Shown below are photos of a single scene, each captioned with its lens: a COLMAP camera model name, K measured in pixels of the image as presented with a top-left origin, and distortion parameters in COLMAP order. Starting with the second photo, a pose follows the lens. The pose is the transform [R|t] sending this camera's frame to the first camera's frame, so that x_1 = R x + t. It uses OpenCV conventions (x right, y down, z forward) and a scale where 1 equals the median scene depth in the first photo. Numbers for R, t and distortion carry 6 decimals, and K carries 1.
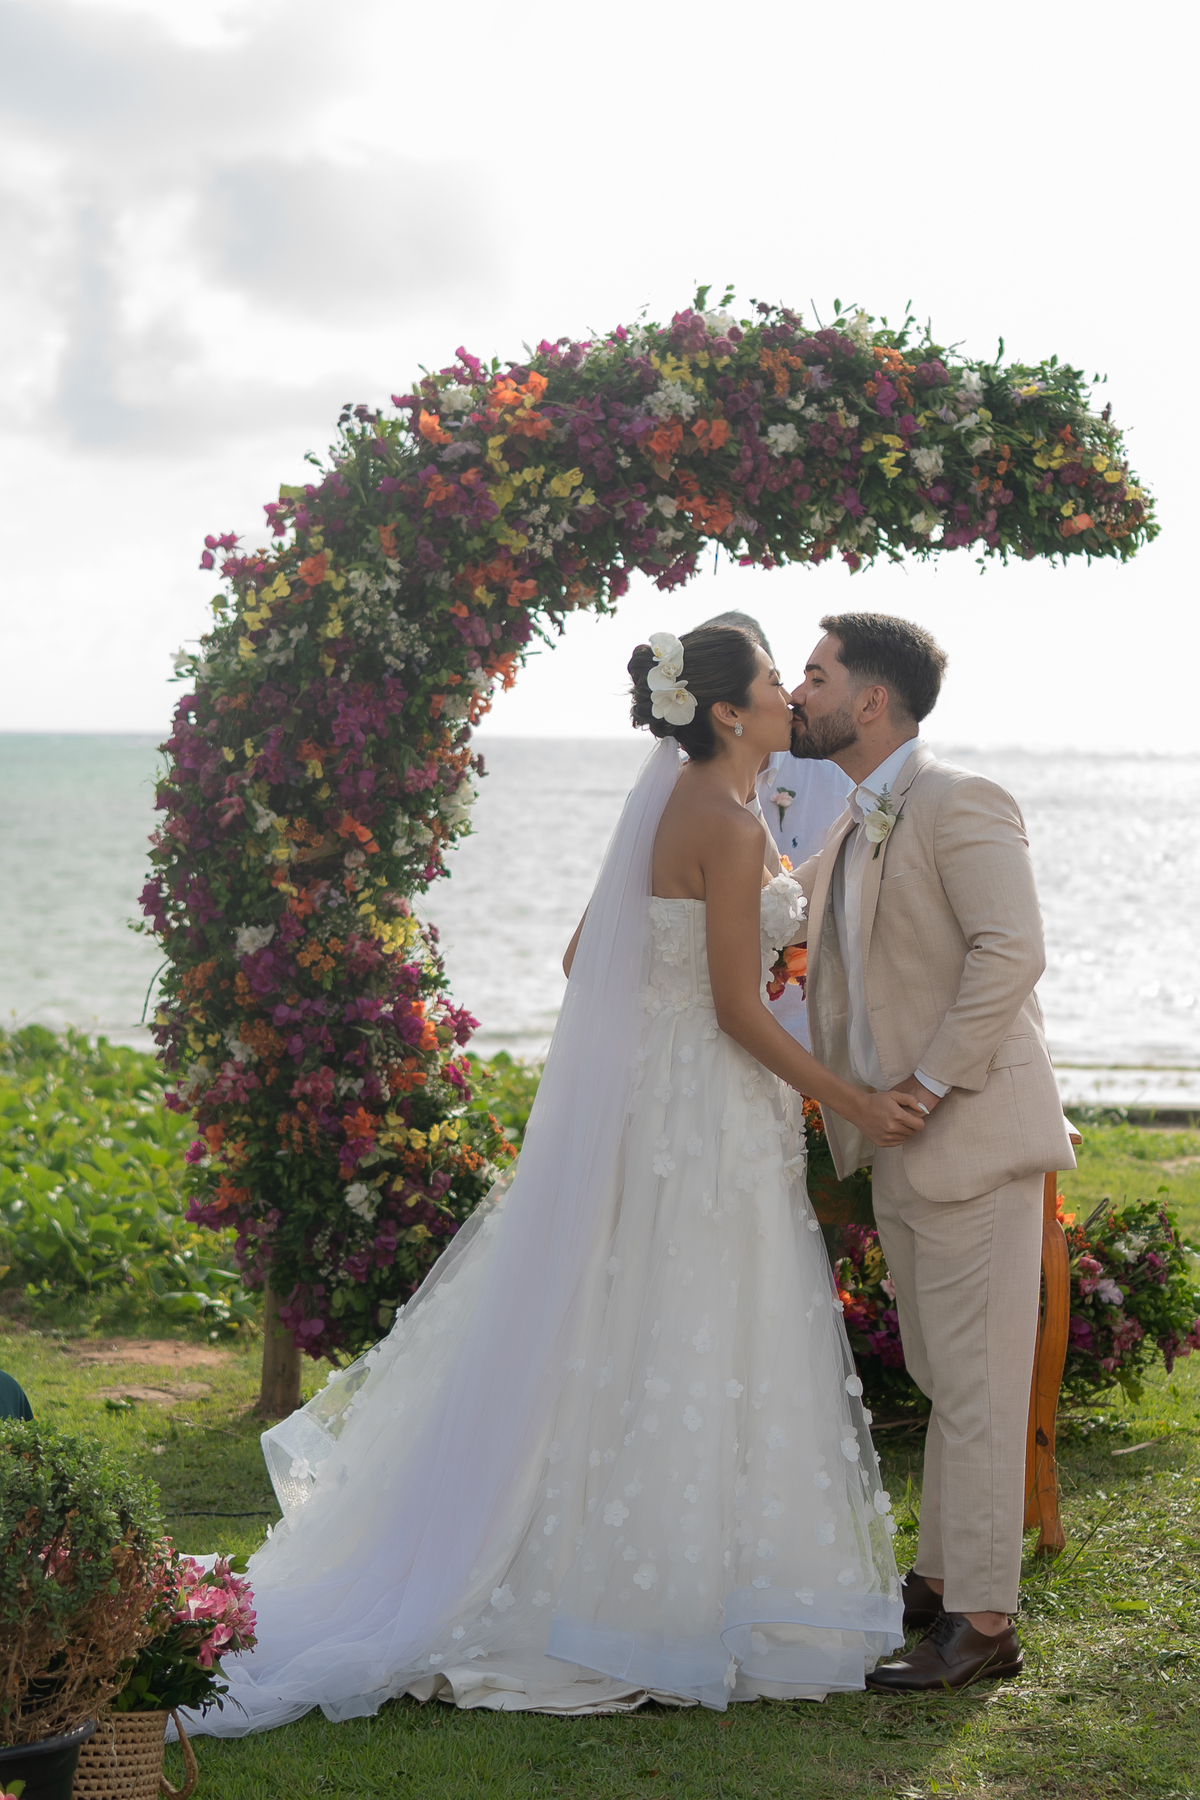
lens RADIAL K [[3998.5, 0, 666.6], [0, 3998.5, 804.4], [0, 0, 1]] dist [-0.001099, 0.000000]
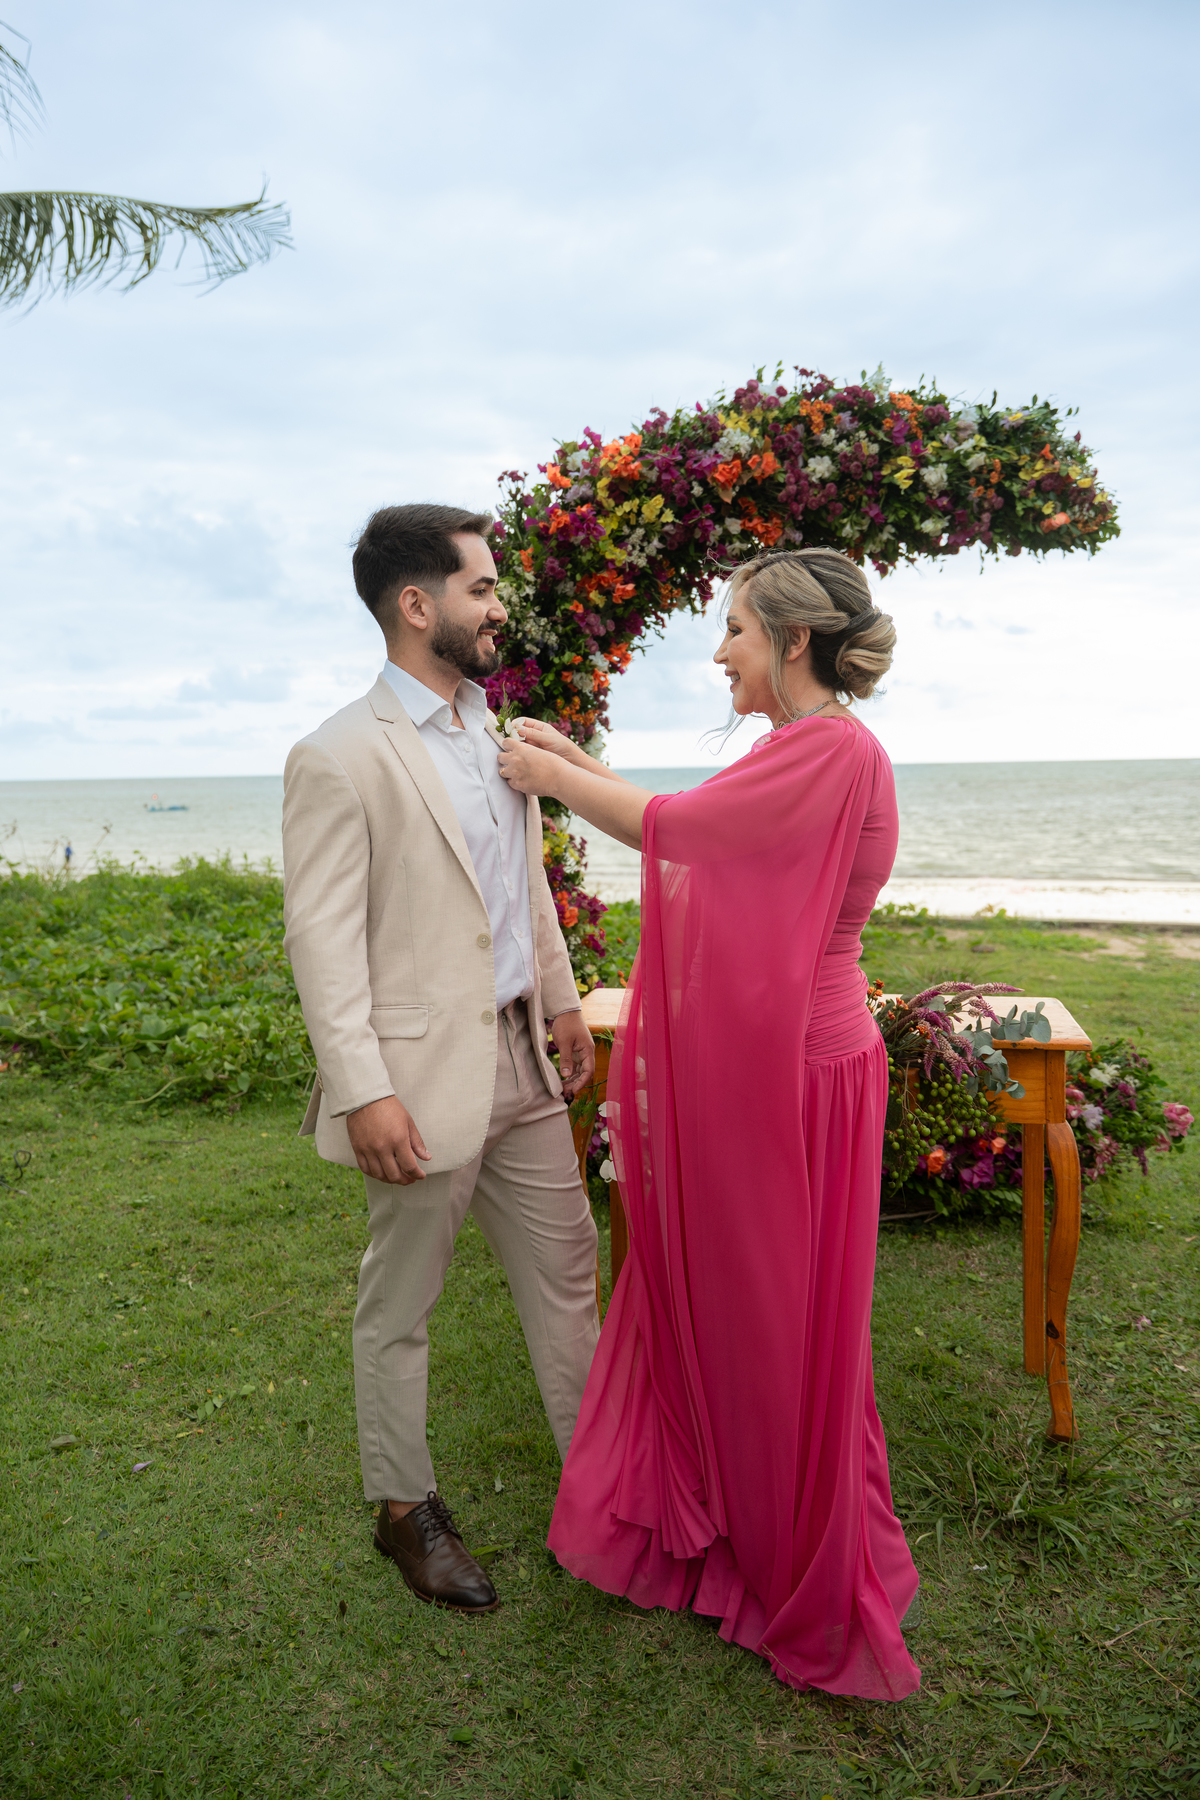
lens RADIAL K [[1243.5, 0, 550.6], [0, 1243.5, 838.5], [0, 0, 1]] dist [-0.008564, -0.007161]
pose [[0.966980, -0.014637, -0.254430, 0.045835], [0.020042, 0.999625, 0.018662, 0.022114], [0.254062, -0.023145, 0.966911, 0.576004]]
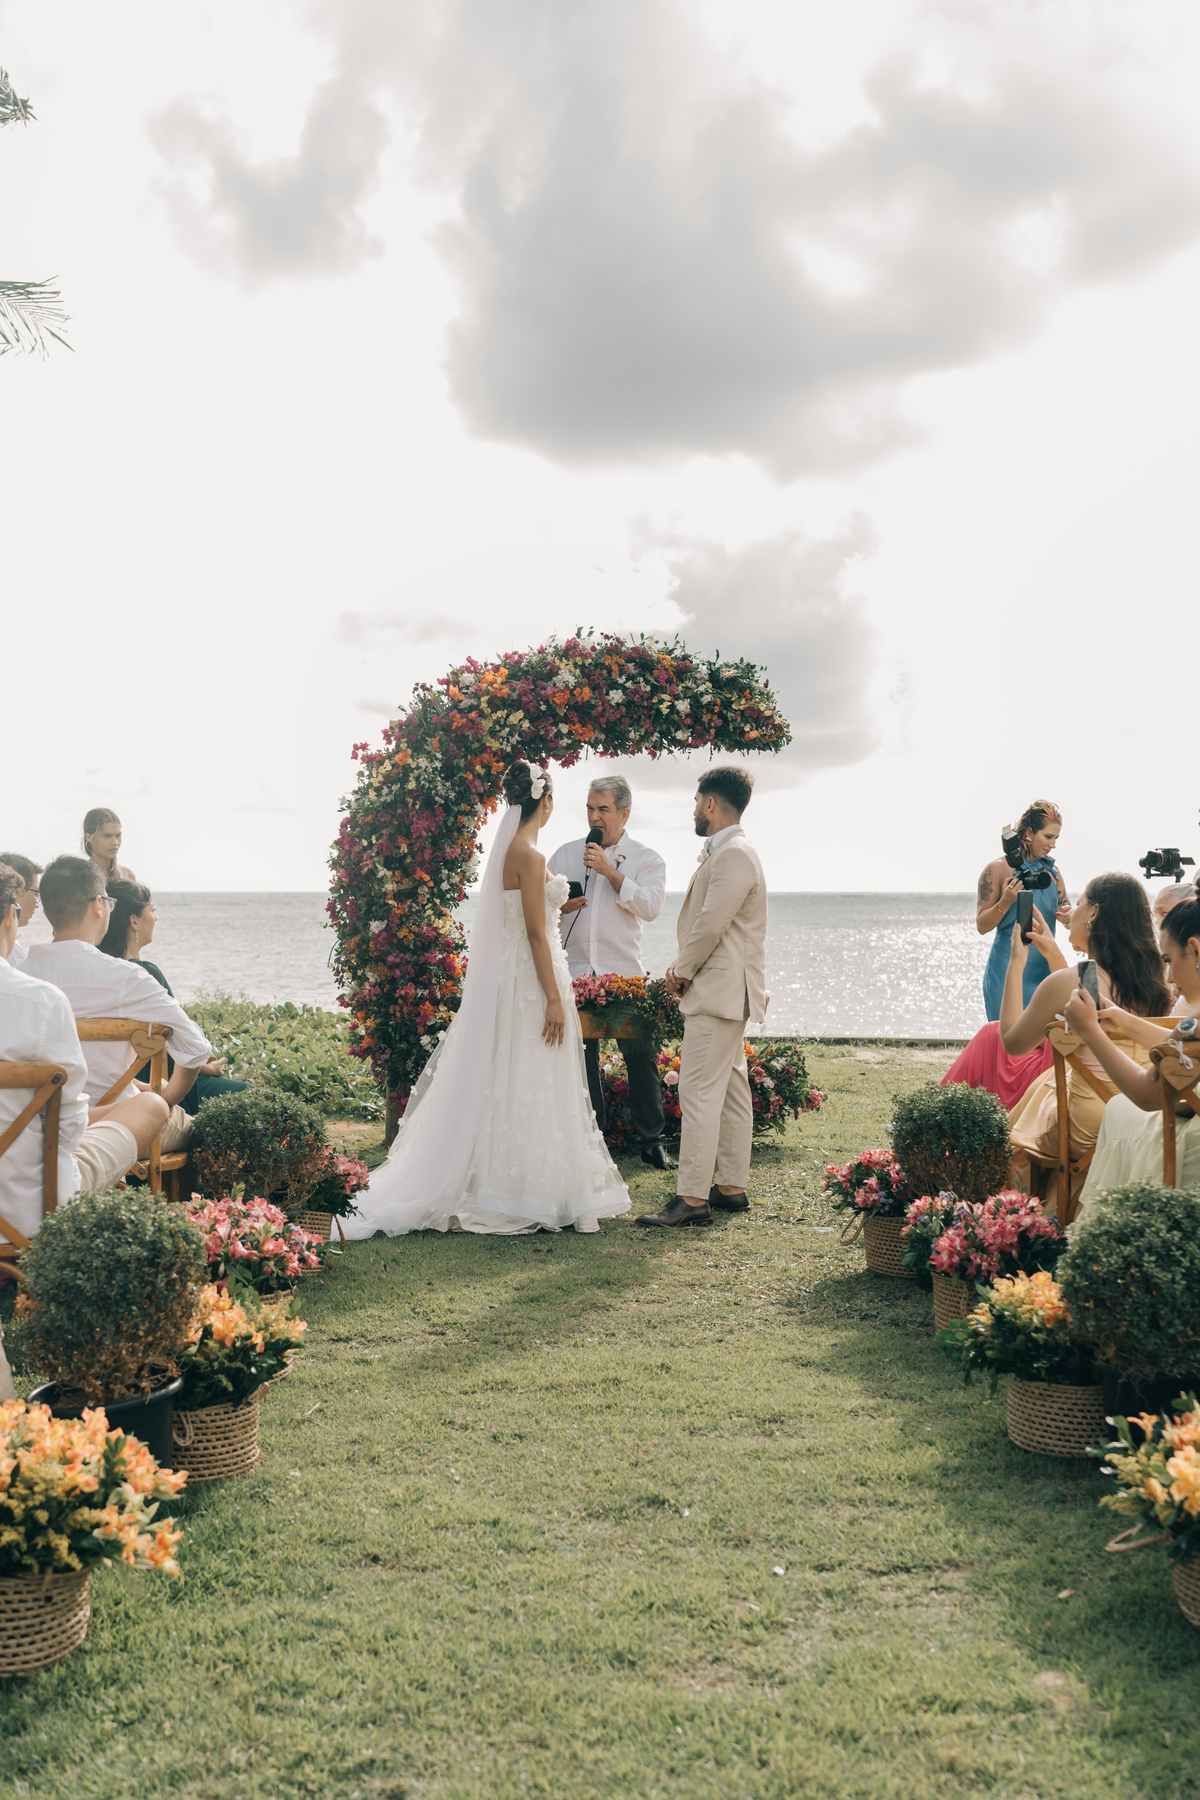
lens RADIAL K [[2283.5, 0, 661.0], [0, 2283.5, 1034.9], [0, 0, 1]] dist [0.005345, 0.000000]
pose [[0.999942, -0.010728, 0.000045, 0.051691], [0.010720, 0.999331, 0.034967, 0.050398], [-0.000420, -0.034965, 0.999388, -0.258141]]
